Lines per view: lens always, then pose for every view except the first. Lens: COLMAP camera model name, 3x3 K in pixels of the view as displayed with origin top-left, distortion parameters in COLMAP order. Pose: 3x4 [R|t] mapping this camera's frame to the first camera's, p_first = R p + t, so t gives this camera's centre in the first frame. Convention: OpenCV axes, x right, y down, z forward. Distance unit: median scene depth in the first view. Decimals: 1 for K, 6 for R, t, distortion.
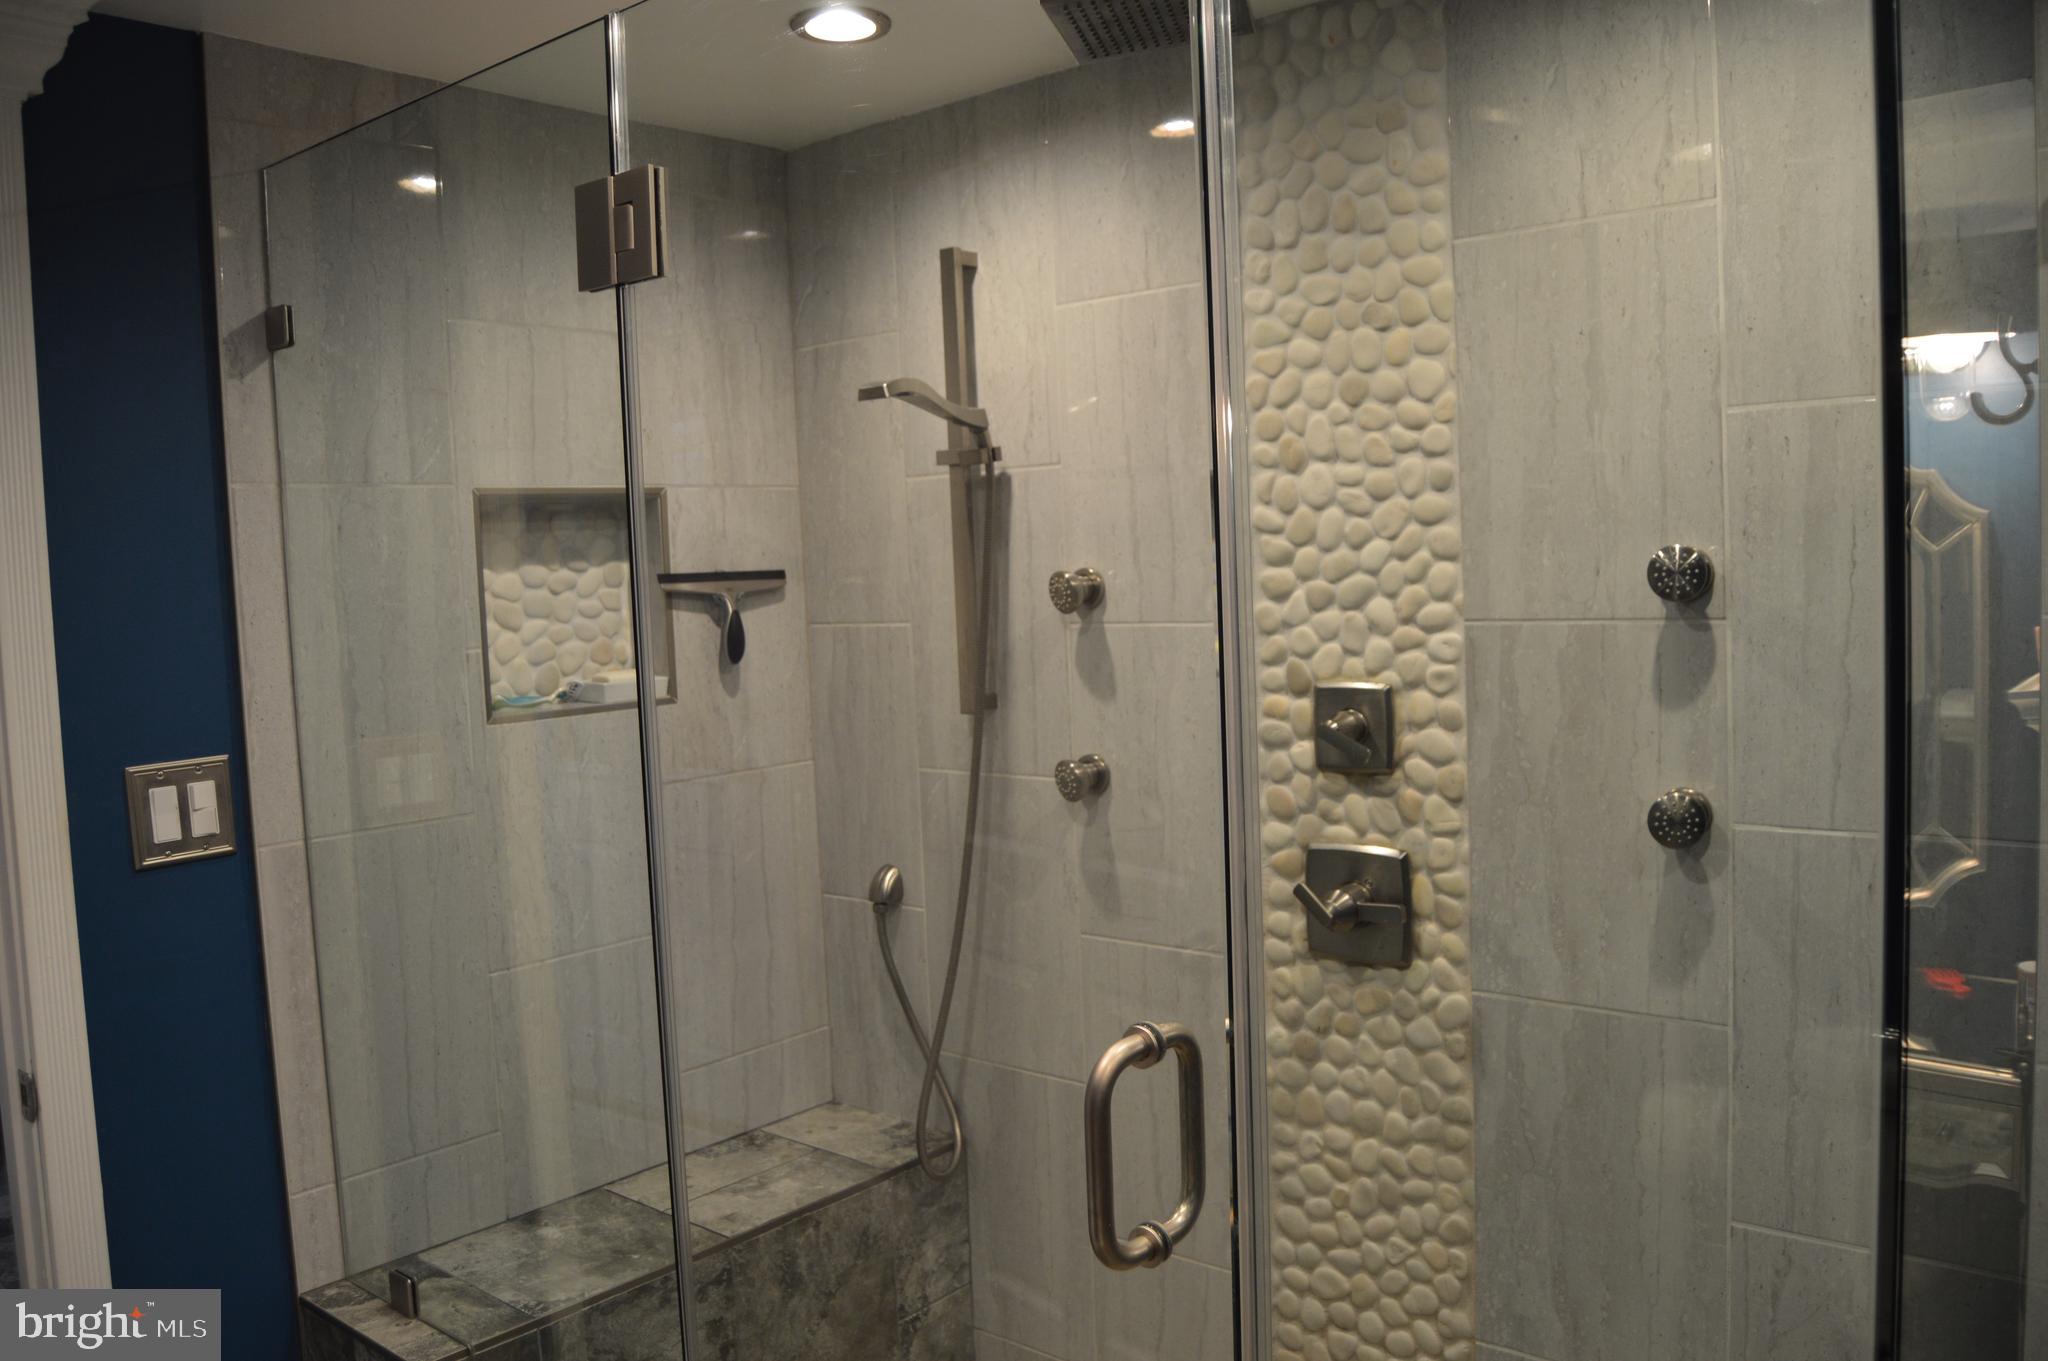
lens RADIAL K [[1624.5, 0, 1035.0], [0, 1624.5, 669.7], [0, 0, 1]] dist [-0.084598, 0.003966]
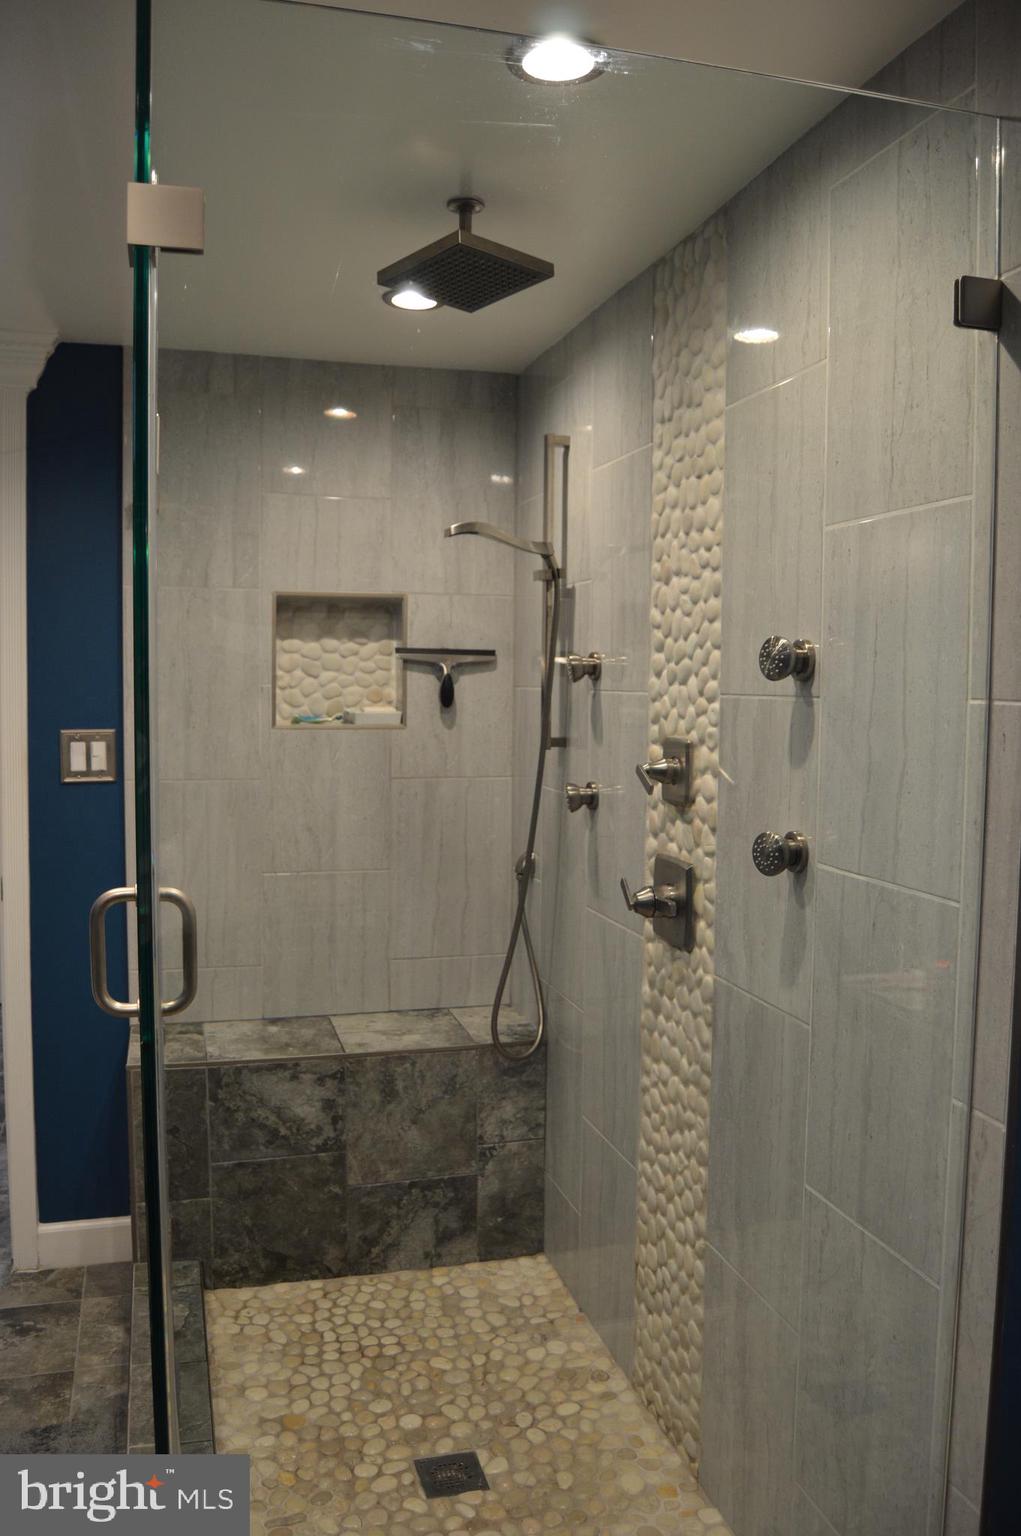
lens RADIAL K [[1218.4, 0, 503.7], [0, 1218.4, 764.8], [0, 0, 1]] dist [-0.084598, 0.003966]
pose [[0.823487, 0.088098, -0.560453, 0.630041], [-0.082510, 0.995964, 0.035323, 0.006172], [0.561303, 0.017155, 0.827433, 0.069327]]
